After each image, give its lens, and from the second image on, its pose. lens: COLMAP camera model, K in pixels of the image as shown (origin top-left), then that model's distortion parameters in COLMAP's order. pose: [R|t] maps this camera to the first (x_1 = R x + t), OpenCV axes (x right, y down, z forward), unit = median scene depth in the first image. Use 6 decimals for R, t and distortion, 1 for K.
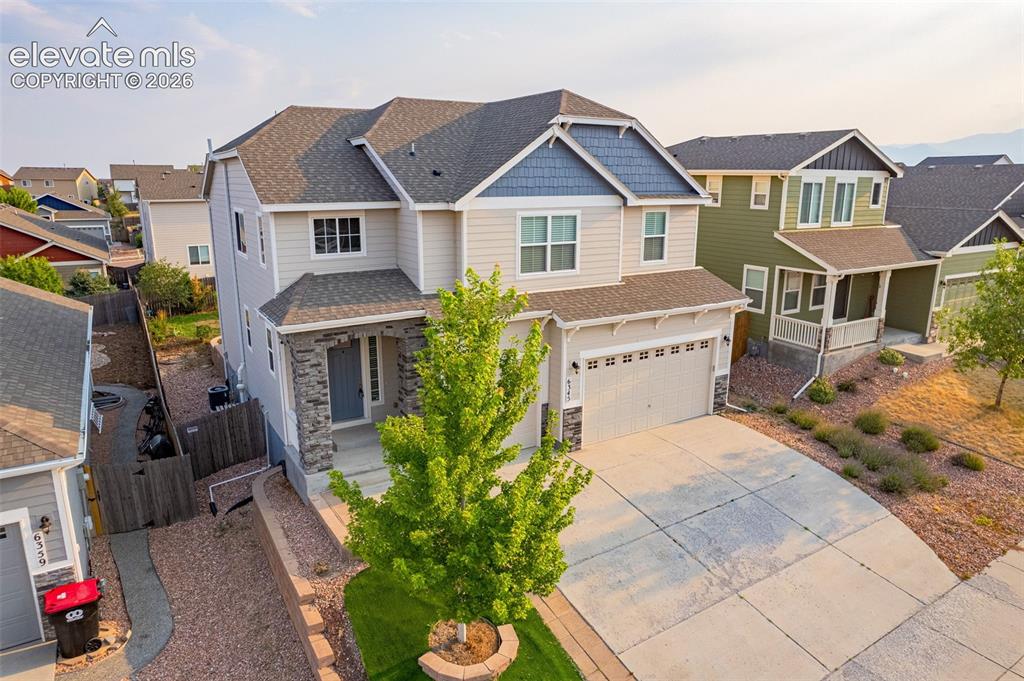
lens RADIAL K [[669.5, 0, 512.0], [0, 669.5, 340.5], [0, 0, 1]] dist [-0.028899, 0.001597]
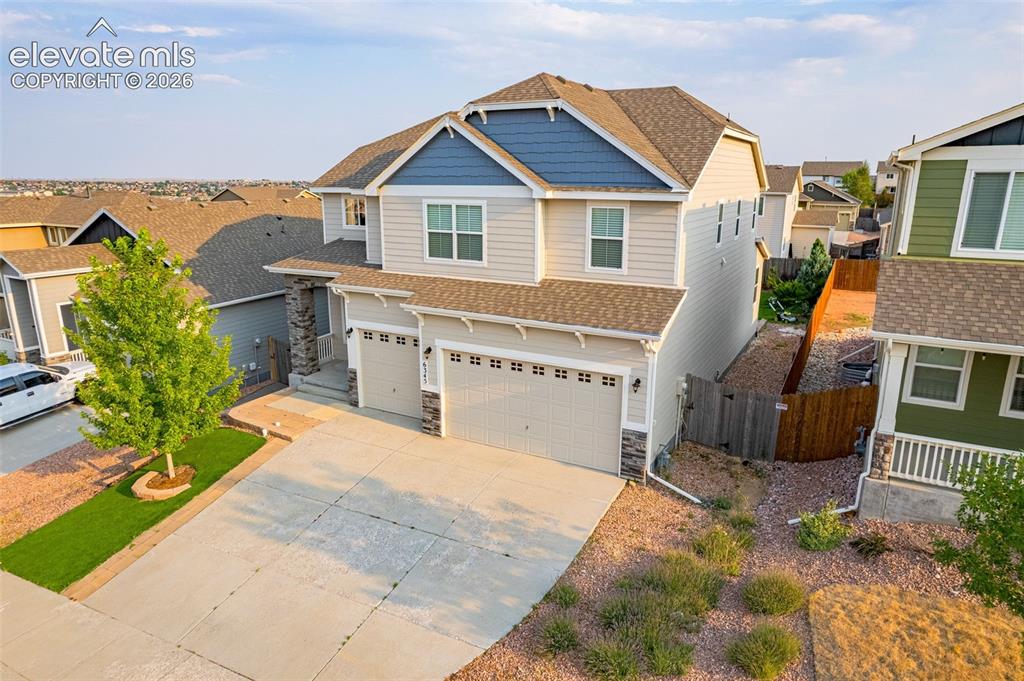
lens RADIAL K [[649.9, 0, 507.7], [0, 649.9, 343.9], [0, 0, 1]] dist [-0.051098, 0.052369]
pose [[0.491740, 0.215736, -0.843593, 0.956815], [-0.207298, 0.969971, 0.127219, -0.120142], [0.845707, 0.112317, 0.521695, 0.562643]]
